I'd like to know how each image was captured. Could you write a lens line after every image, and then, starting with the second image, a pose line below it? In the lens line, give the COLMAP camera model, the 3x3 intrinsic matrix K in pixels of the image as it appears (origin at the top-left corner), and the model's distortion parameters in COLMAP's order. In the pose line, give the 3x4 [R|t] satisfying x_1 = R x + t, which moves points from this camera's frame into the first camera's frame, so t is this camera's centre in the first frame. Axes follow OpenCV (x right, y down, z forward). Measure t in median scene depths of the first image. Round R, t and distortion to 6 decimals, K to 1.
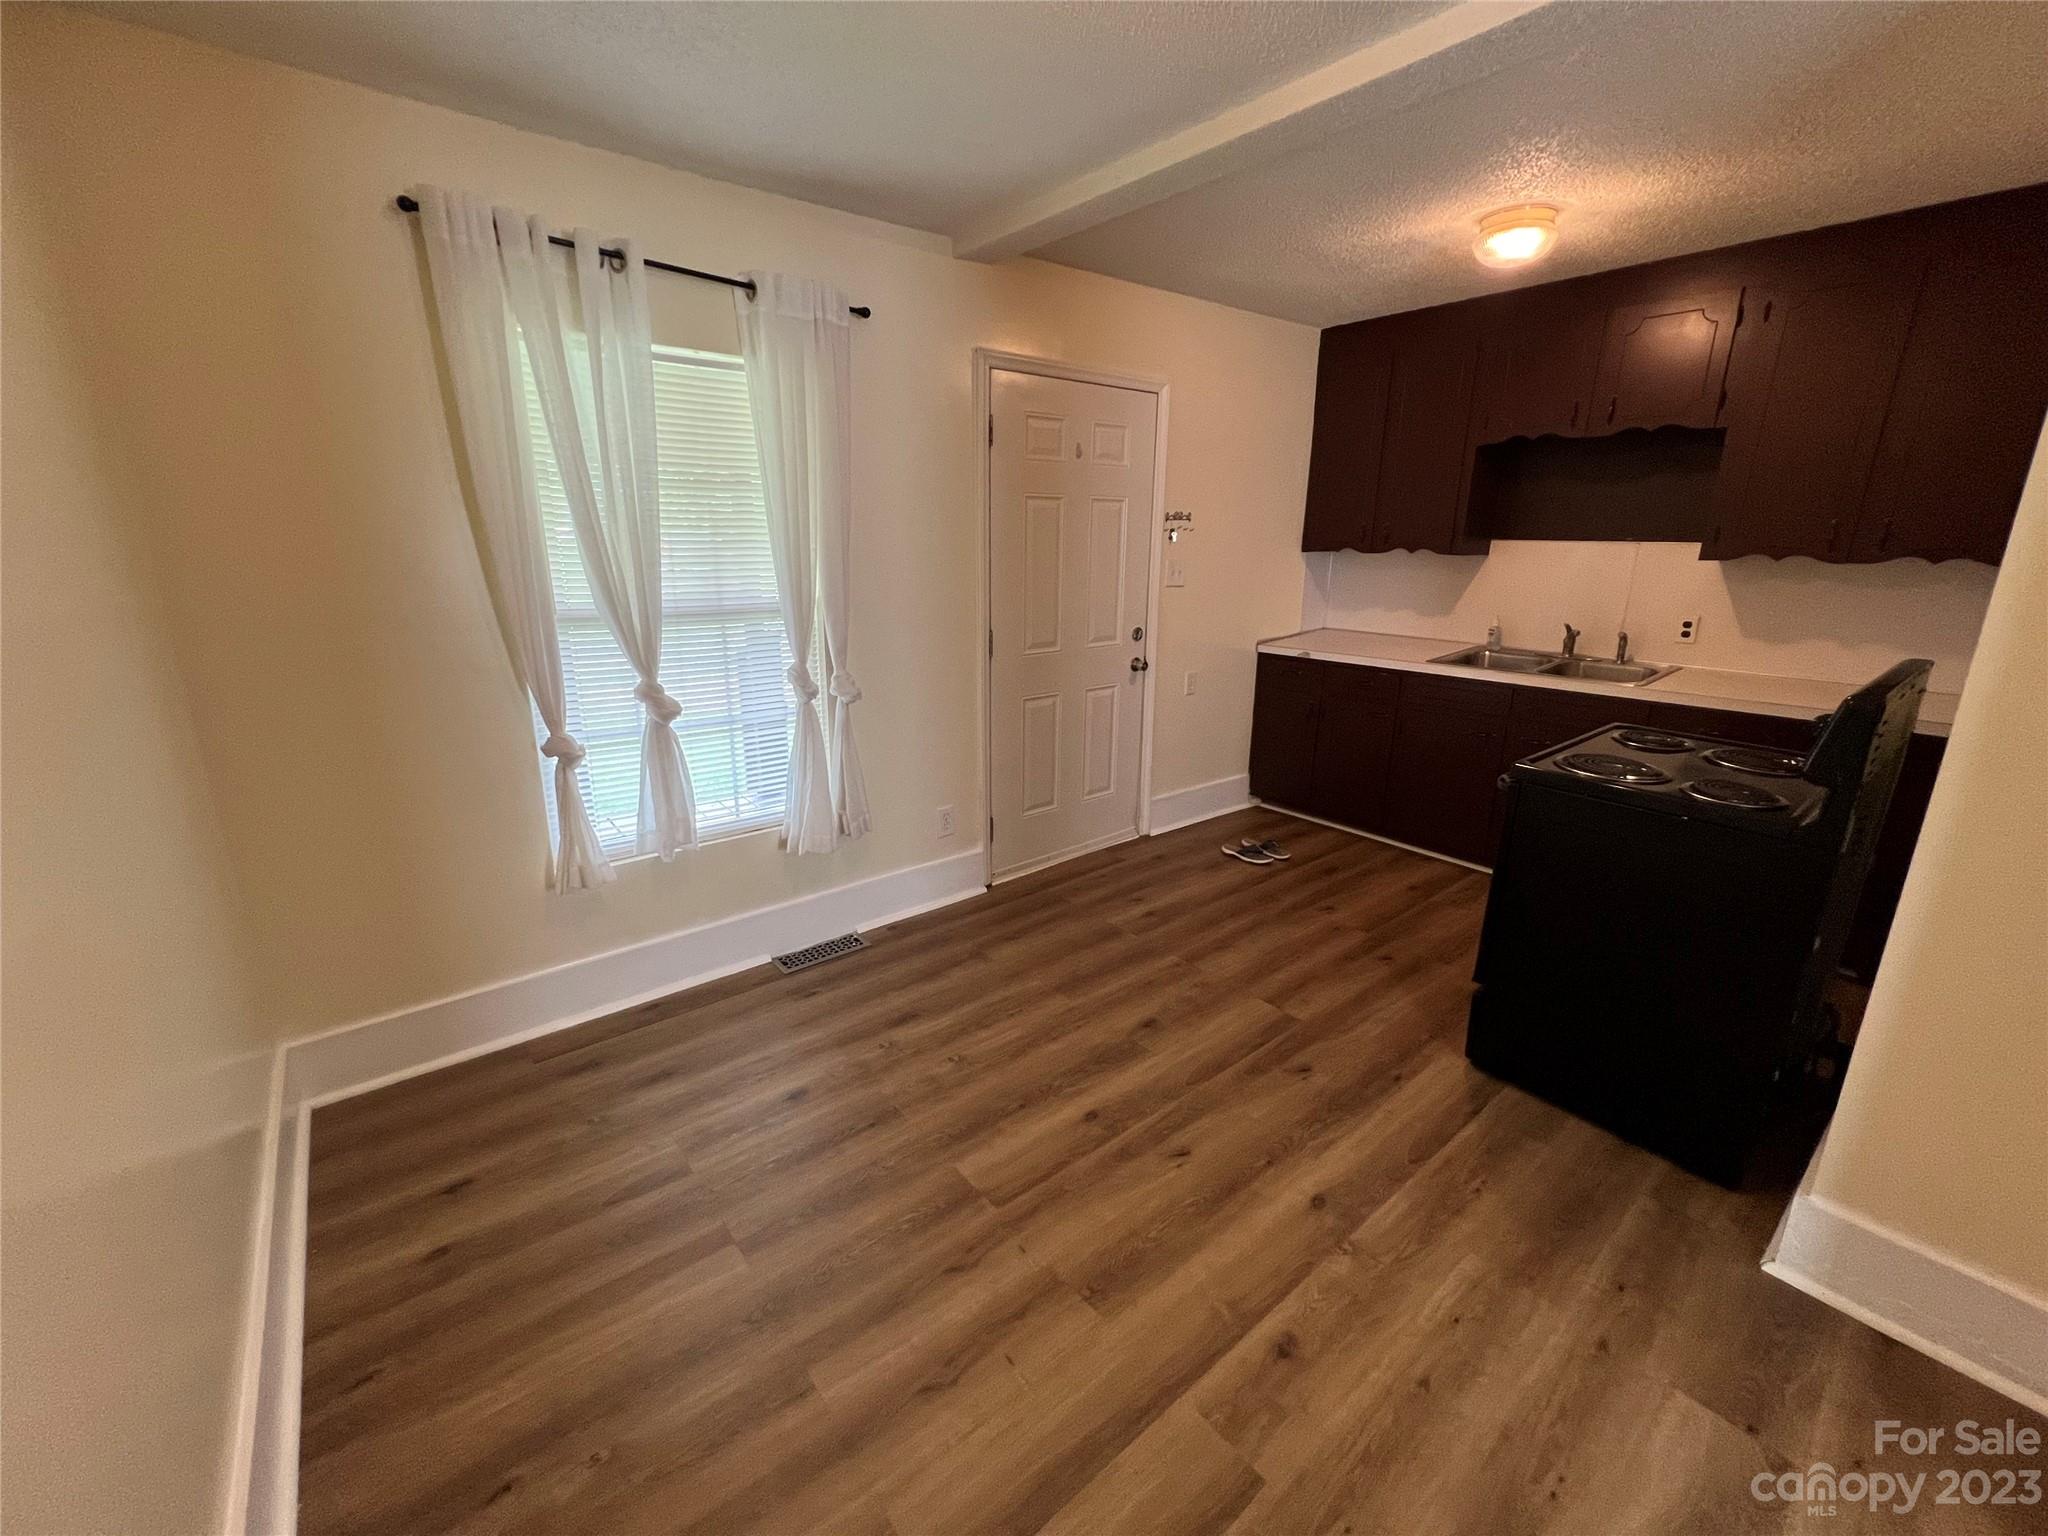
lens RADIAL K [[824.5, 0, 1022.8], [0, 824.5, 760.7], [0, 0, 1]] dist [-0.003463, 0.001050]
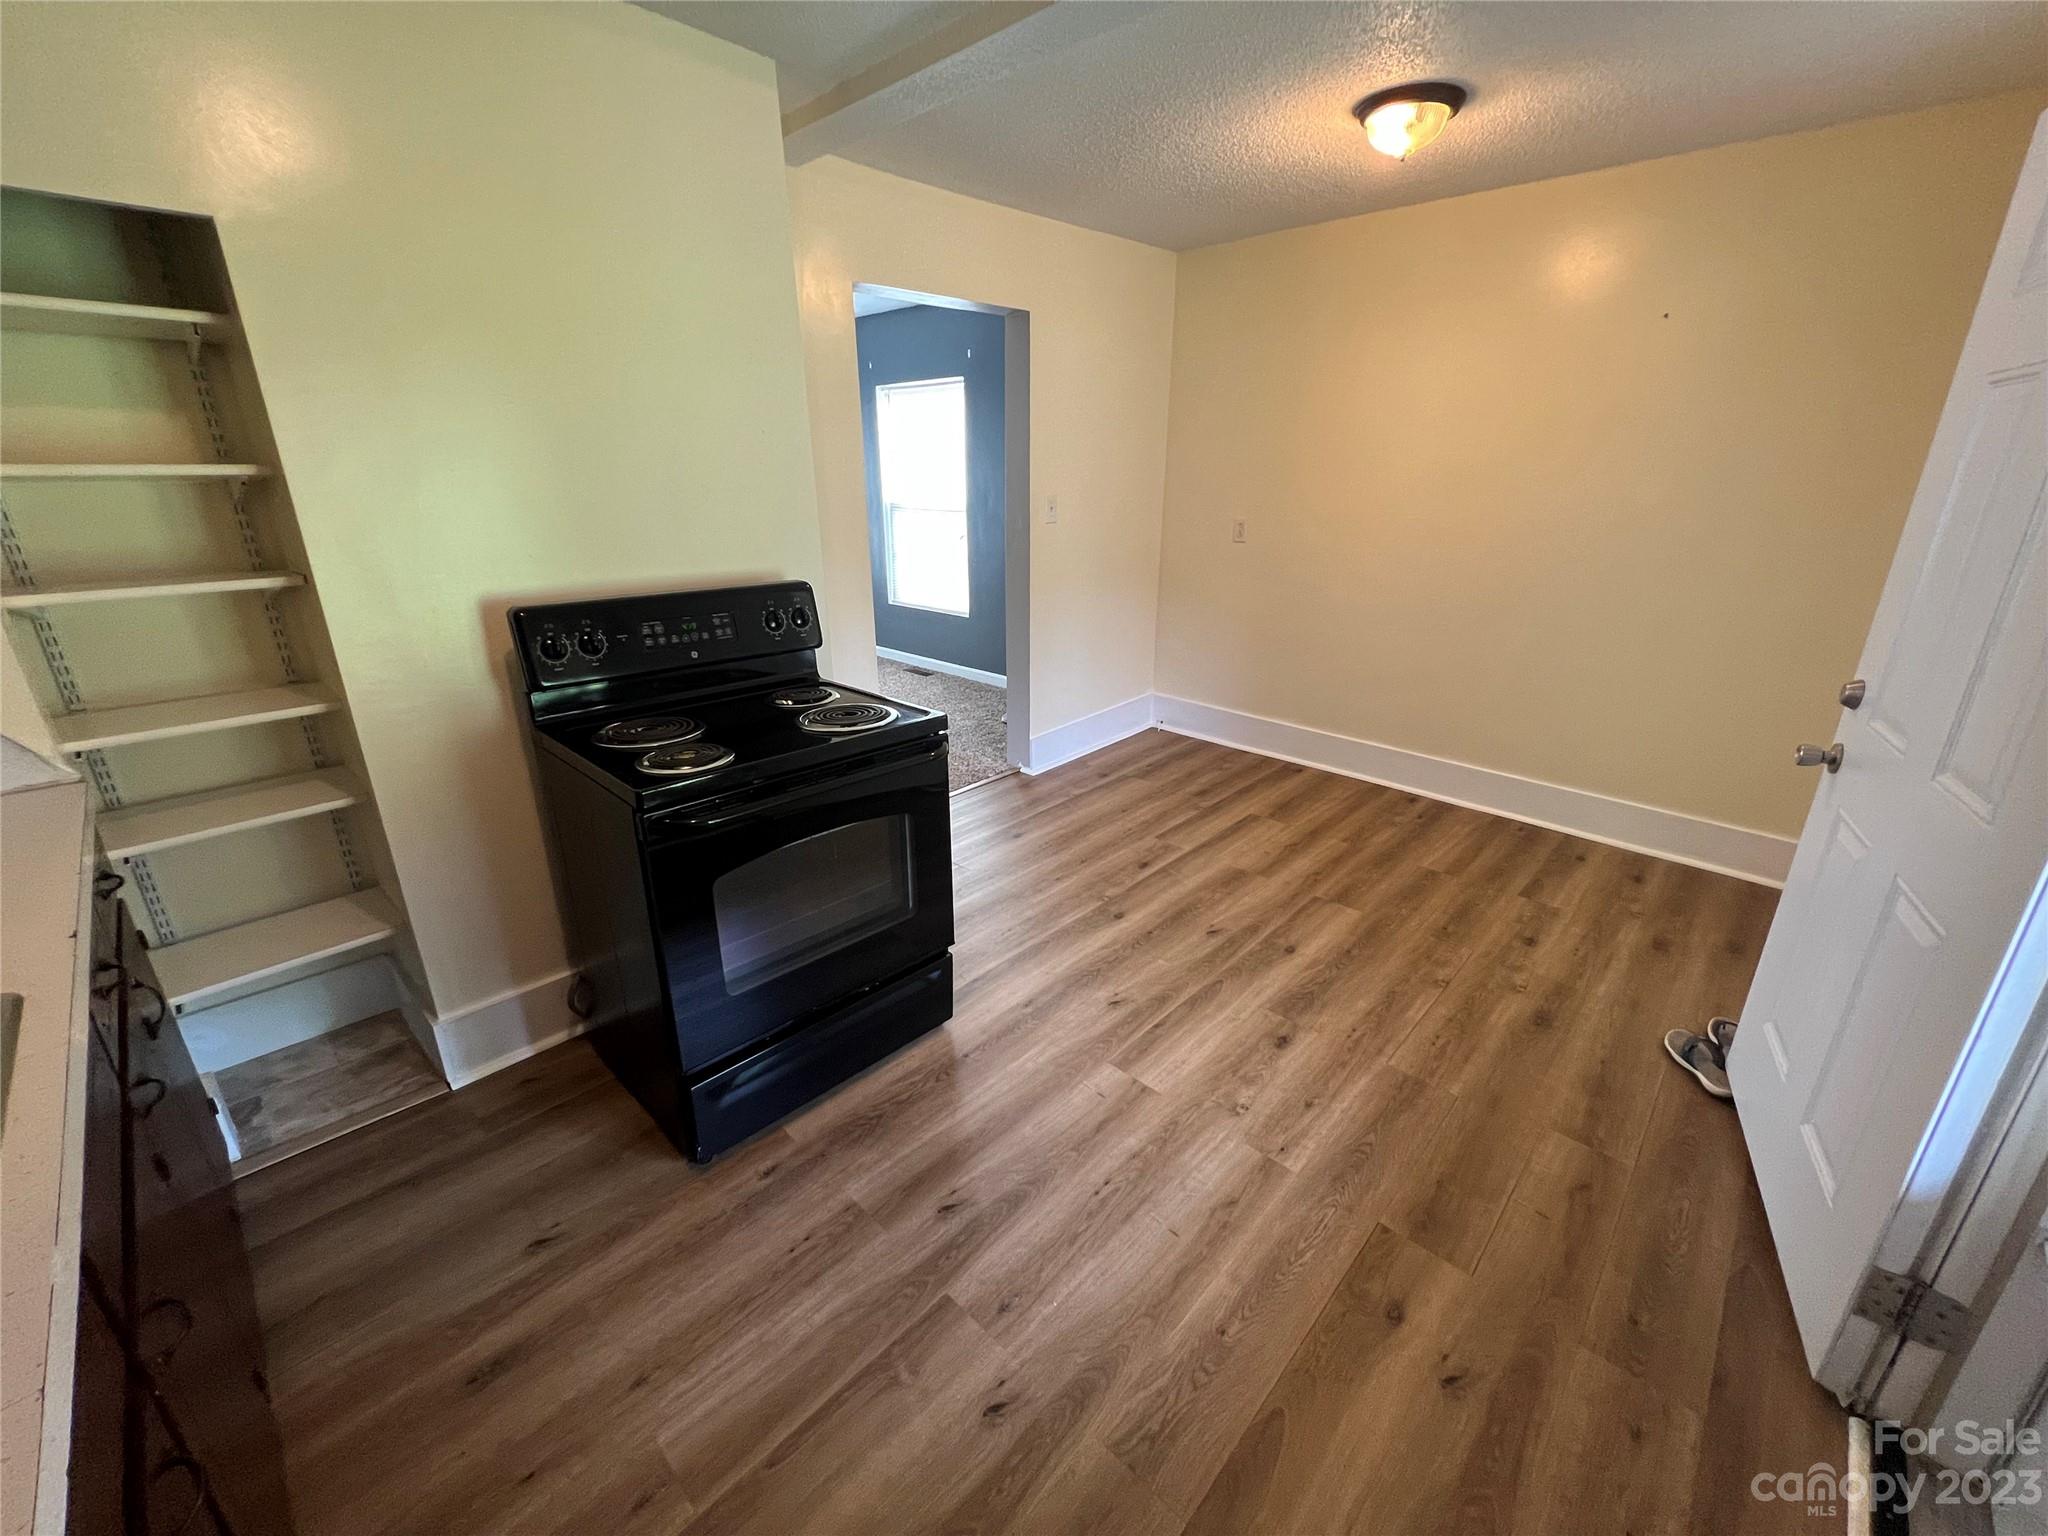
lens RADIAL K [[824.5, 0, 1023.5], [0, 824.5, 759.8], [0, 0, 1]] dist [-0.003463, 0.001050]
pose [[-0.992206, 0.038986, -0.118356, 0.543829], [-0.035728, 0.820923, 0.569921, -0.435353], [0.119381, 0.569707, -0.813131, 1.587226]]
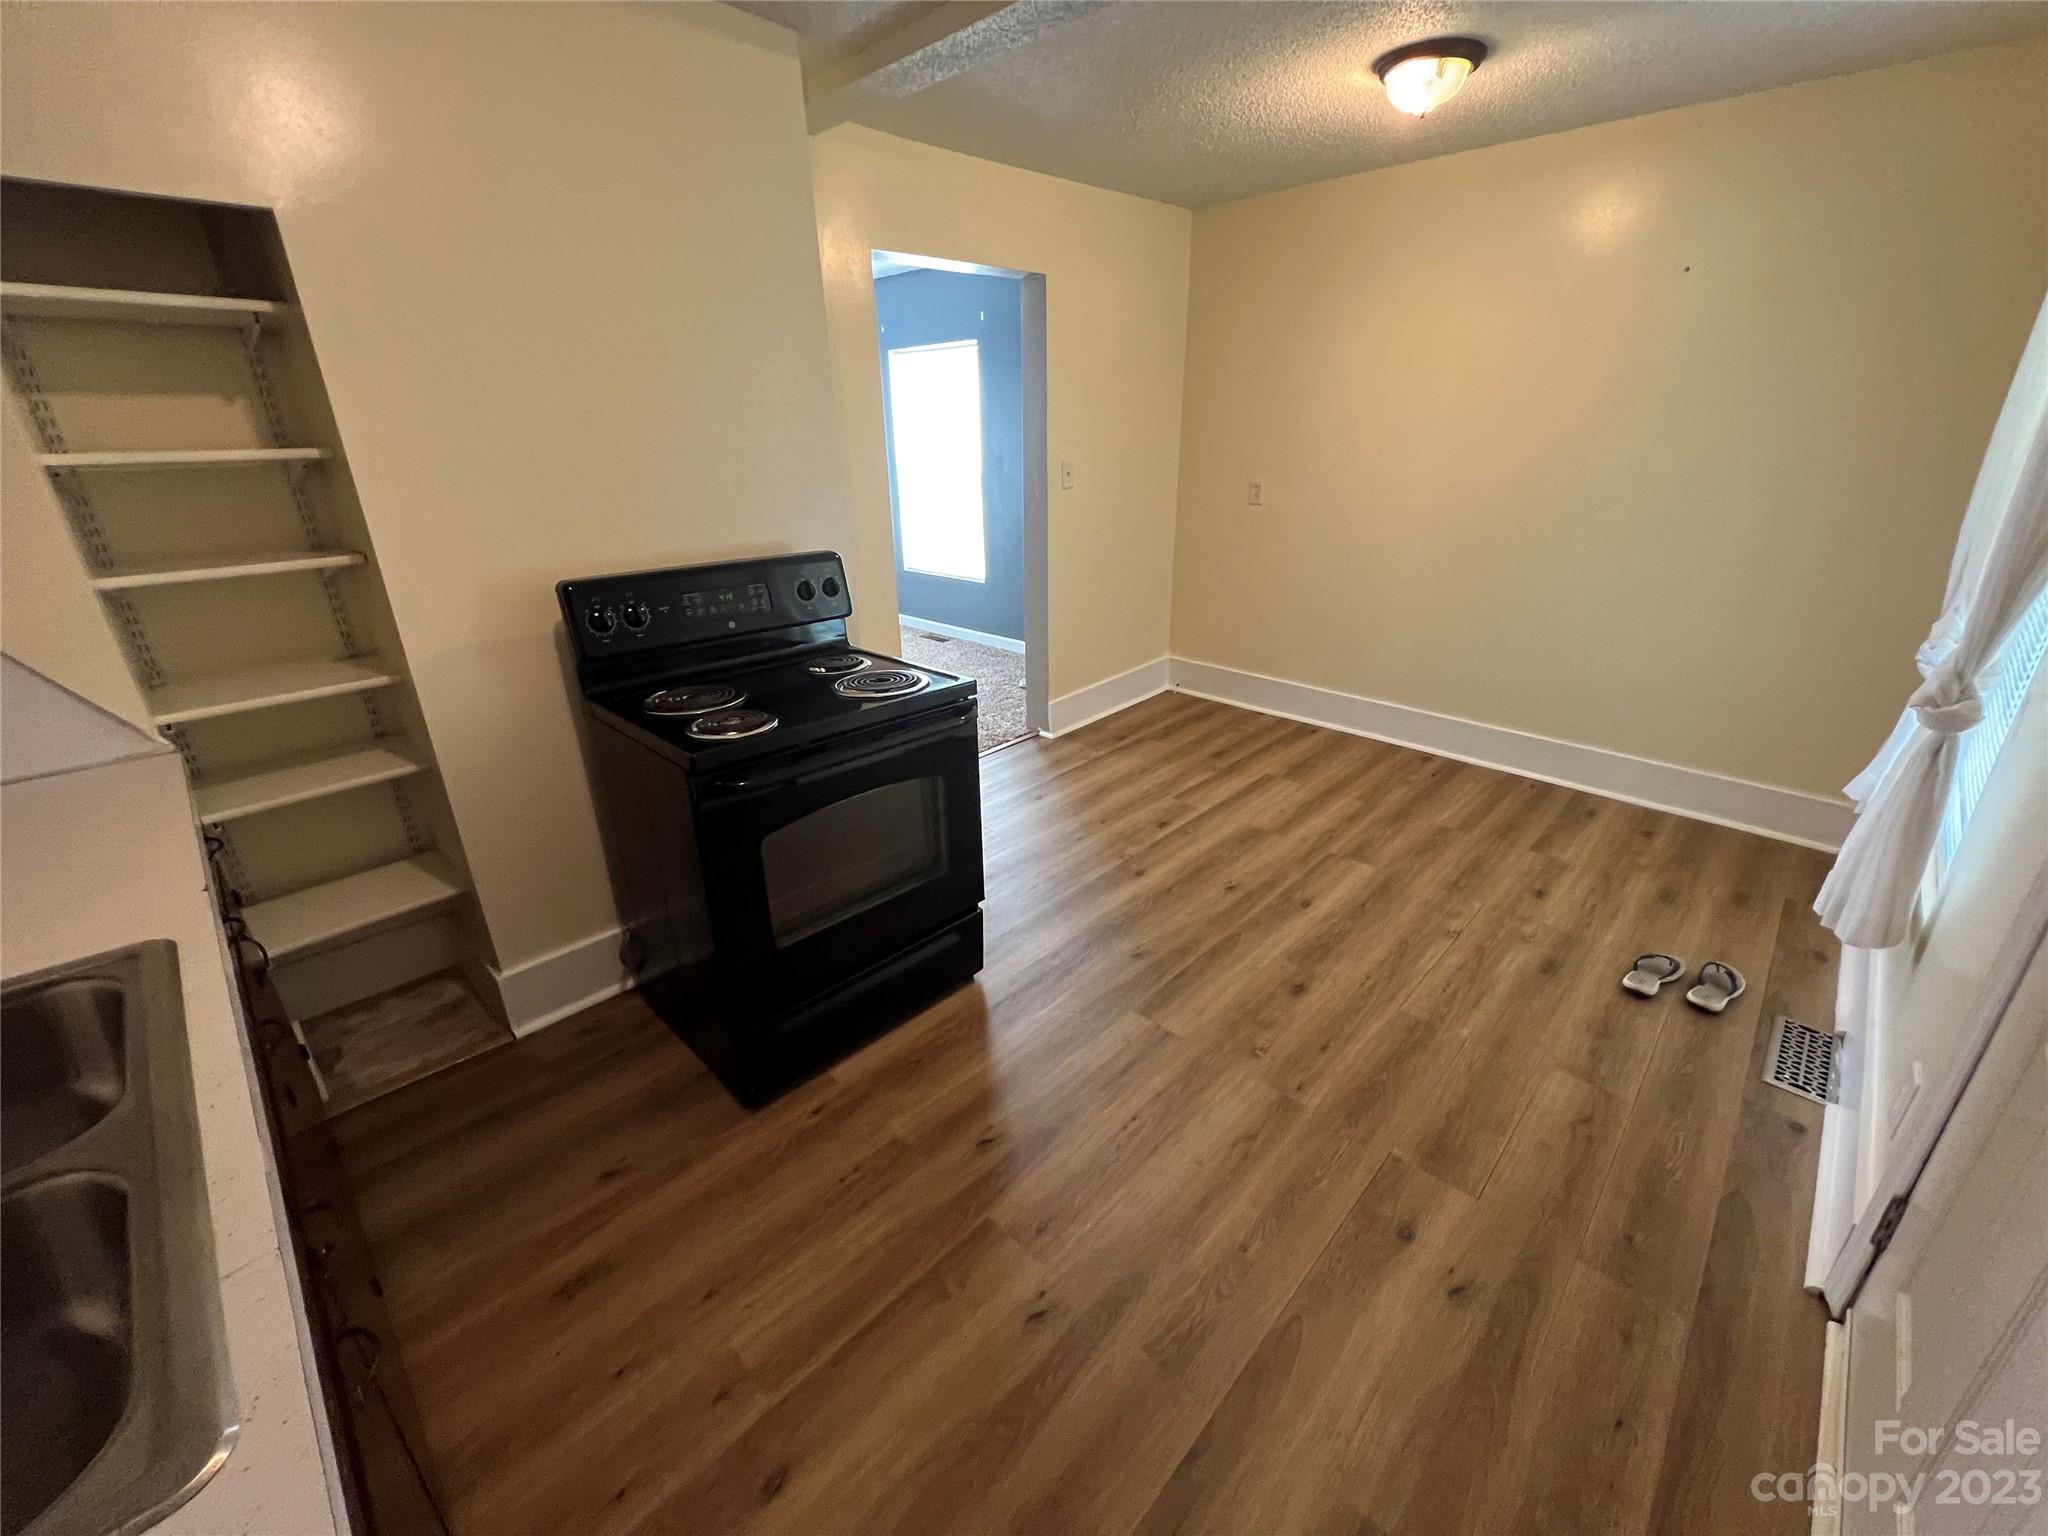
lens RADIAL K [[824.5, 0, 1025.4], [0, 824.5, 759.7], [0, 0, 1]] dist [-0.003463, 0.001050]
pose [[-0.993050, 0.054387, -0.104376, 0.563623], [-0.019922, 0.796356, 0.604500, -0.452406], [0.115997, 0.602378, -0.789738, 1.614298]]
